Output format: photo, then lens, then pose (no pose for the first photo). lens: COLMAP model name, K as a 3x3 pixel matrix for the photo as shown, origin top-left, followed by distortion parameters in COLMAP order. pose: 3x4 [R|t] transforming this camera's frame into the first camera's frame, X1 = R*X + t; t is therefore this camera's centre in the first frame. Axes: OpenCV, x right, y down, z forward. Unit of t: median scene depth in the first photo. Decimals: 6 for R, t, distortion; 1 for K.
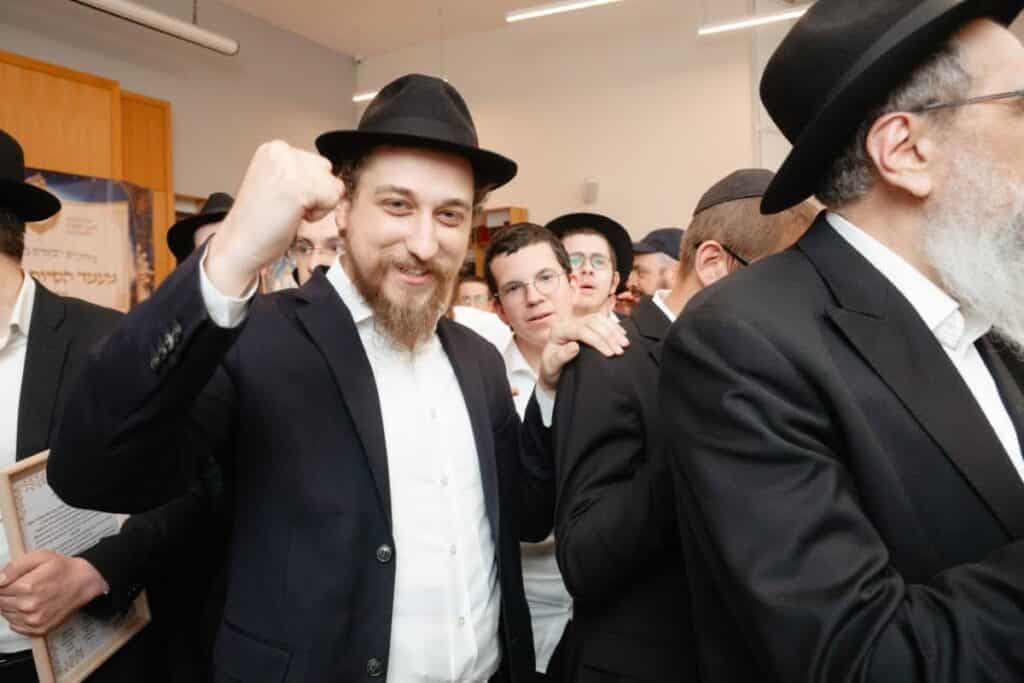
lens RADIAL K [[794.1, 0, 509.5], [0, 794.1, 356.1], [0, 0, 1]] dist [-0.110508, 0.059779]
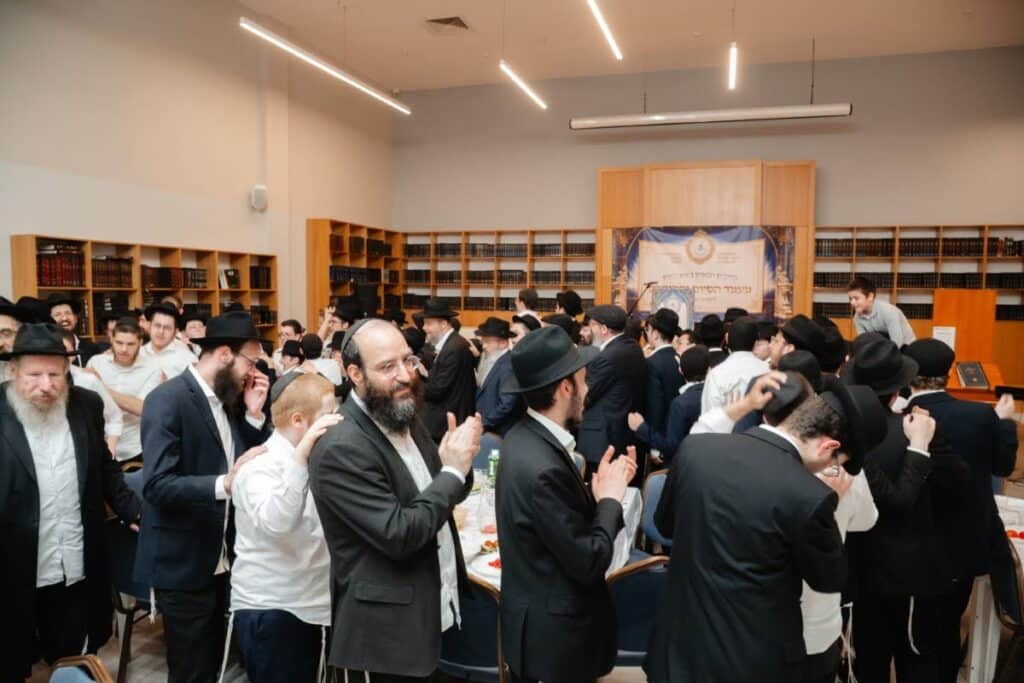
lens RADIAL K [[794.1, 0, 509.5], [0, 794.1, 356.1], [0, 0, 1]] dist [-0.110508, 0.059779]
pose [[0.132859, 0.094417, -0.986628, 0.993207], [-0.066429, 0.994062, 0.086184, -0.072141], [0.988906, 0.054091, 0.138342, 0.316733]]
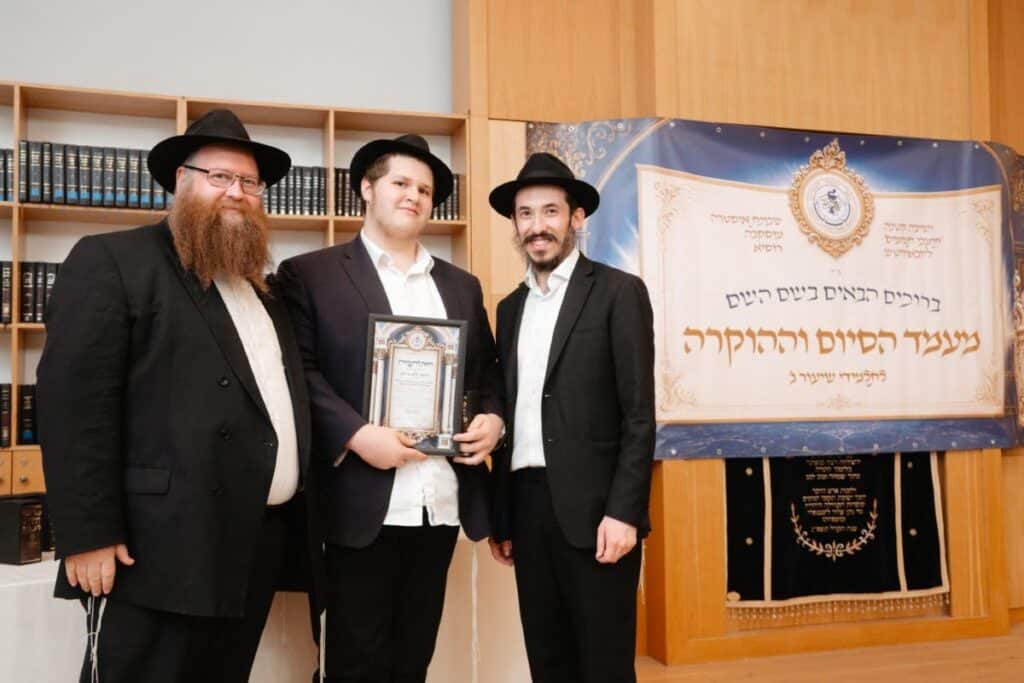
lens RADIAL K [[970.9, 0, 494.8], [0, 970.9, 346.4], [0, 0, 1]] dist [-0.015054, 0.106387]
pose [[0.691337, -0.028751, -0.721961, -0.279519], [-0.040264, 0.996122, -0.078224, -0.037767], [0.721410, 0.083148, 0.687498, 0.364843]]
